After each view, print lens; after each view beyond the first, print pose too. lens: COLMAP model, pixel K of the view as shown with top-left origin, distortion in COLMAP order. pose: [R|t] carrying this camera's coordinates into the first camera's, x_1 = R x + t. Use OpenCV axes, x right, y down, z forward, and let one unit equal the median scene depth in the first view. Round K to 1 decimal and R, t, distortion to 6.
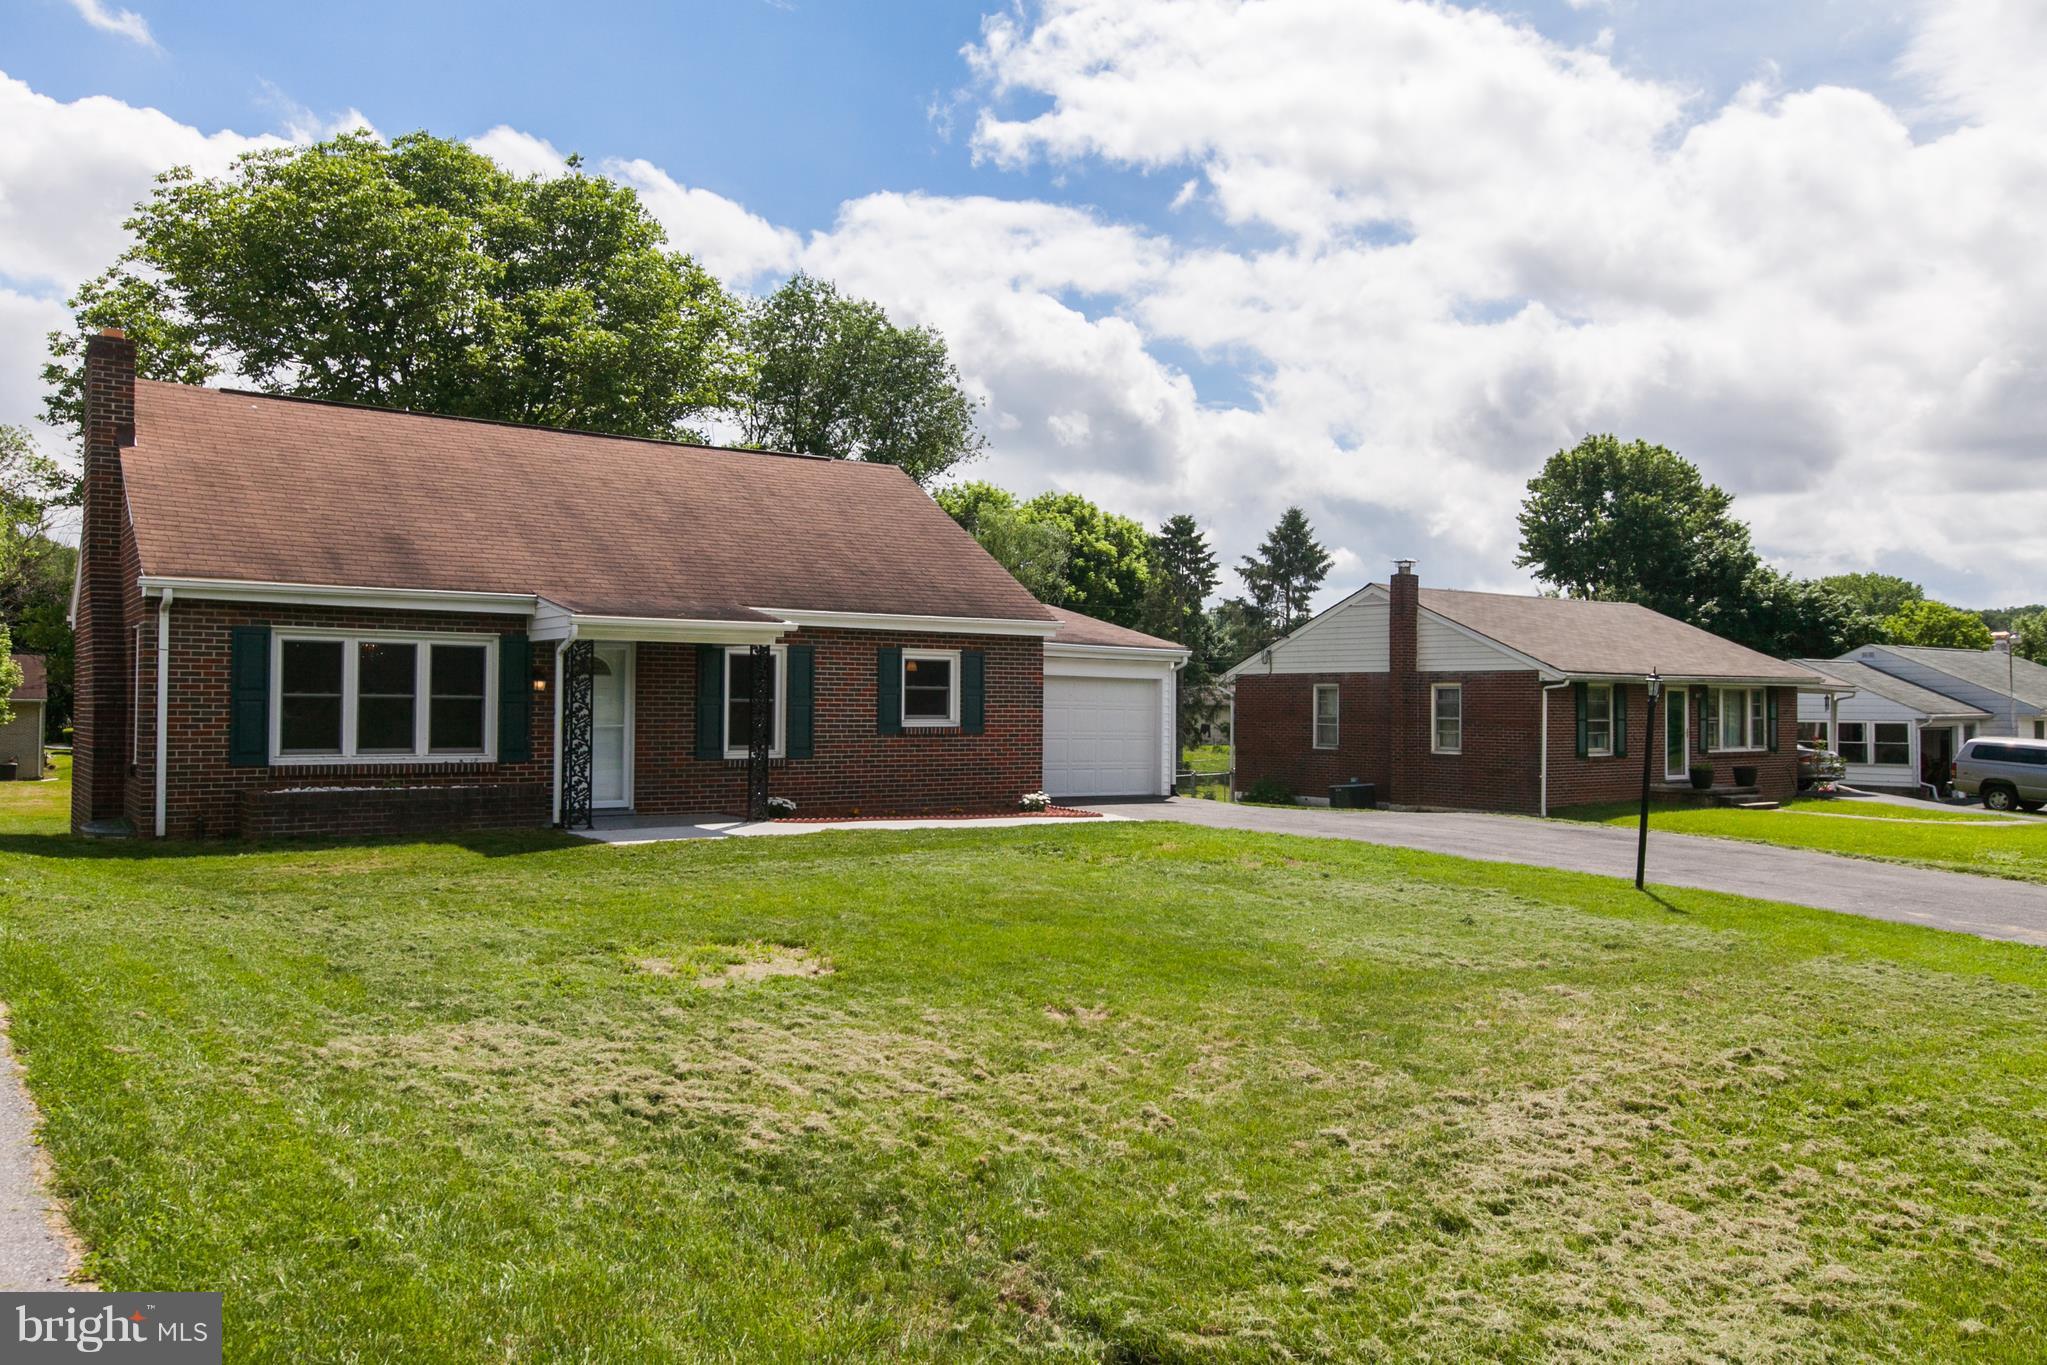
lens RADIAL K [[1826.9, 0, 1023.5], [0, 1826.9, 682.5], [0, 0, 1]] dist [0.001785, -0.001566]
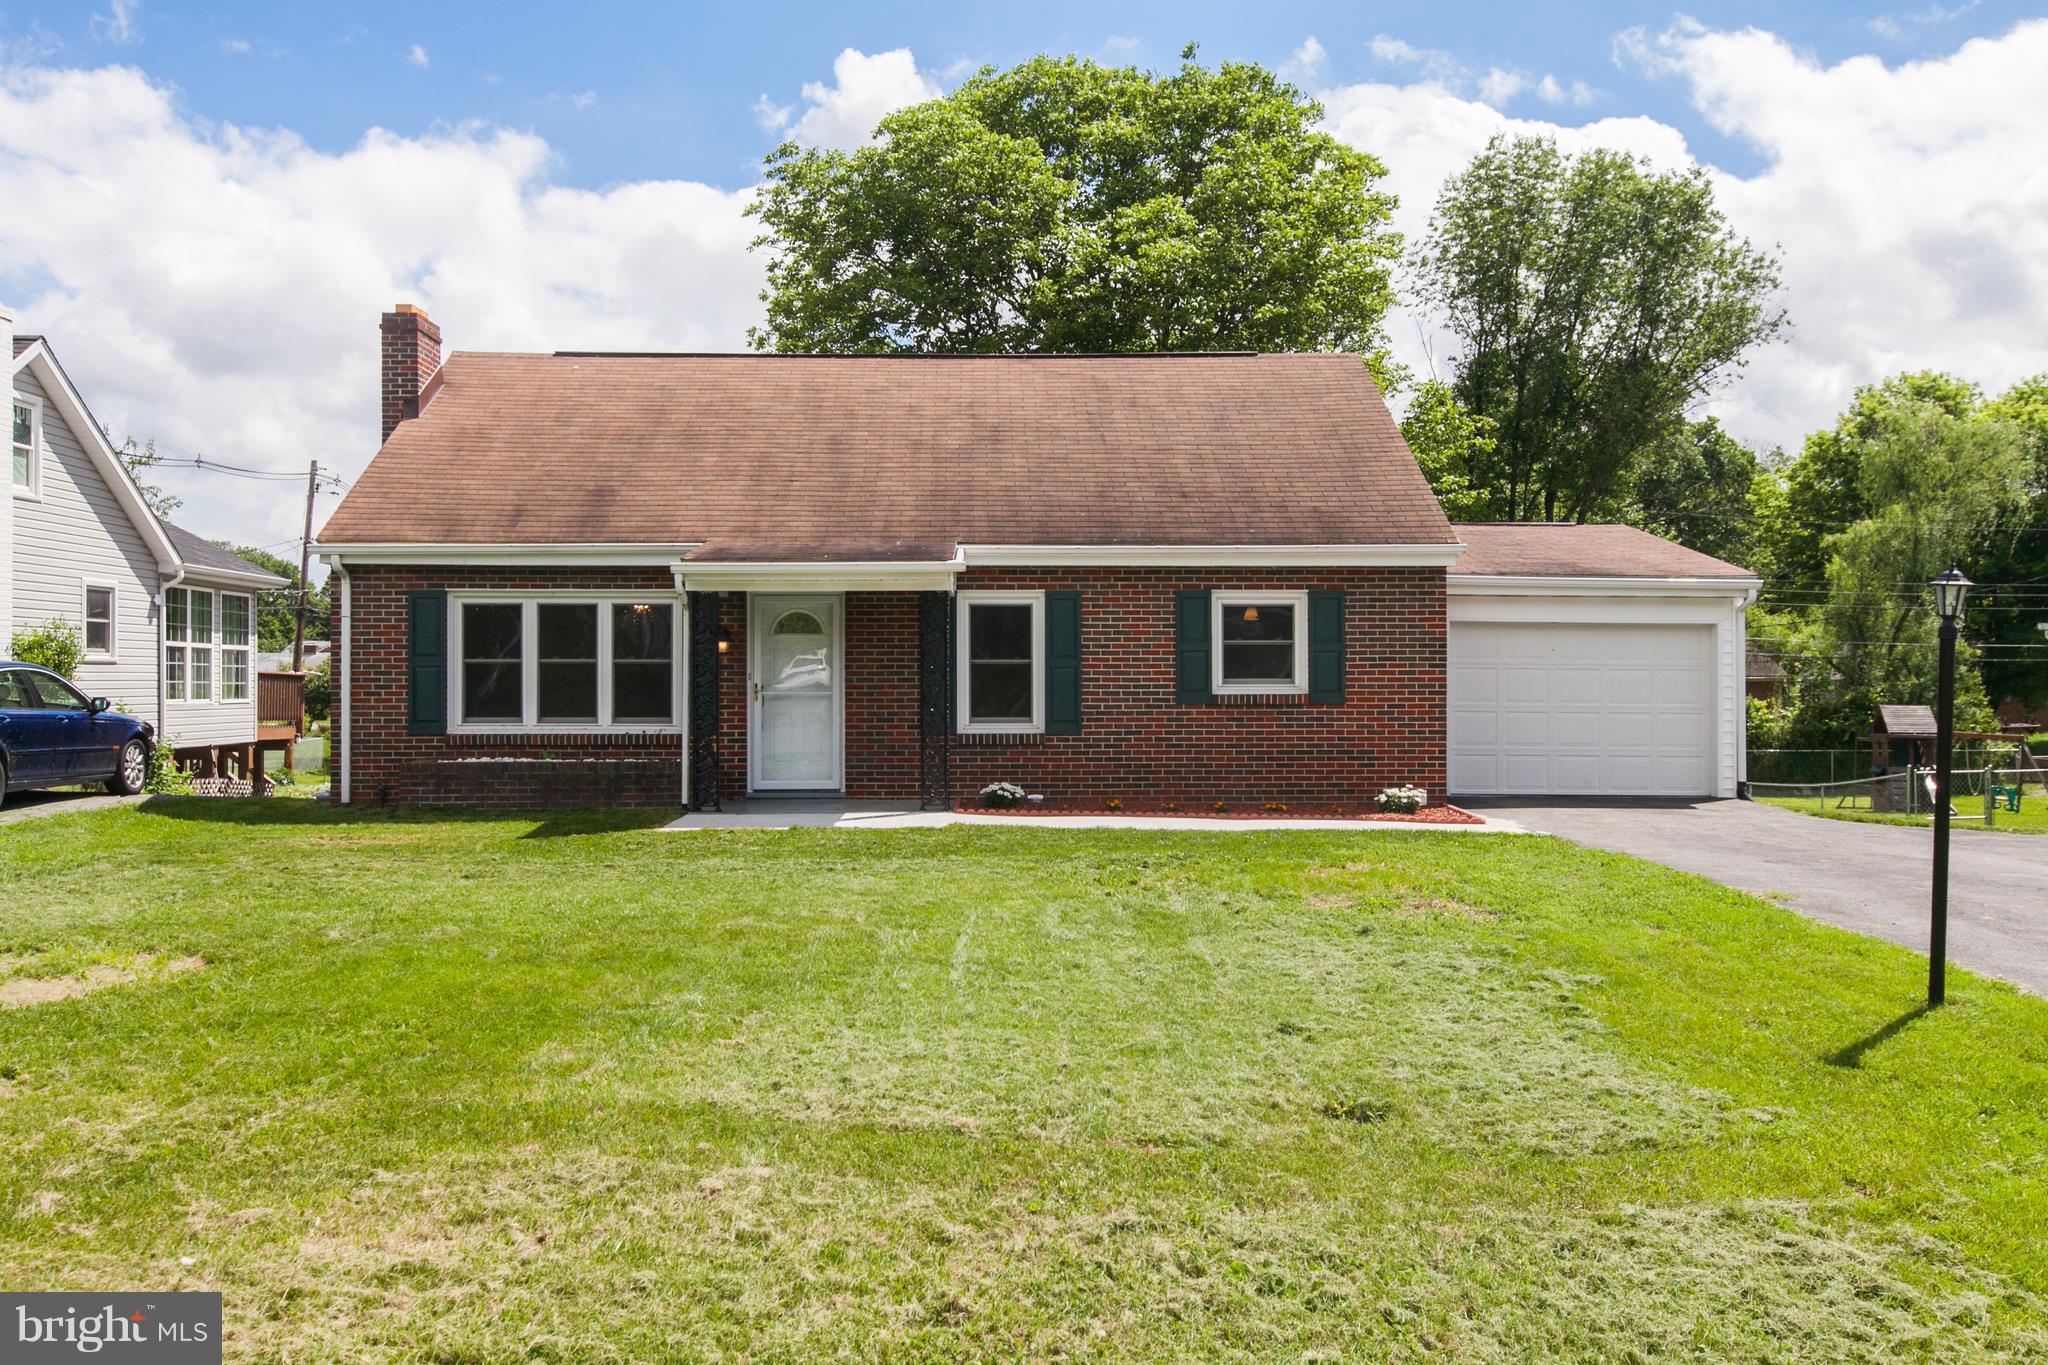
lens RADIAL K [[1895.0, 0, 1022.2], [0, 1895.0, 613.5], [0, 0, 1]] dist [-0.005681, -0.002332]
pose [[0.773670, -0.026244, -0.633045, 0.407151], [0.015218, 0.999623, -0.022843, 0.008359], [0.633406, 0.008039, 0.773778, 0.375356]]
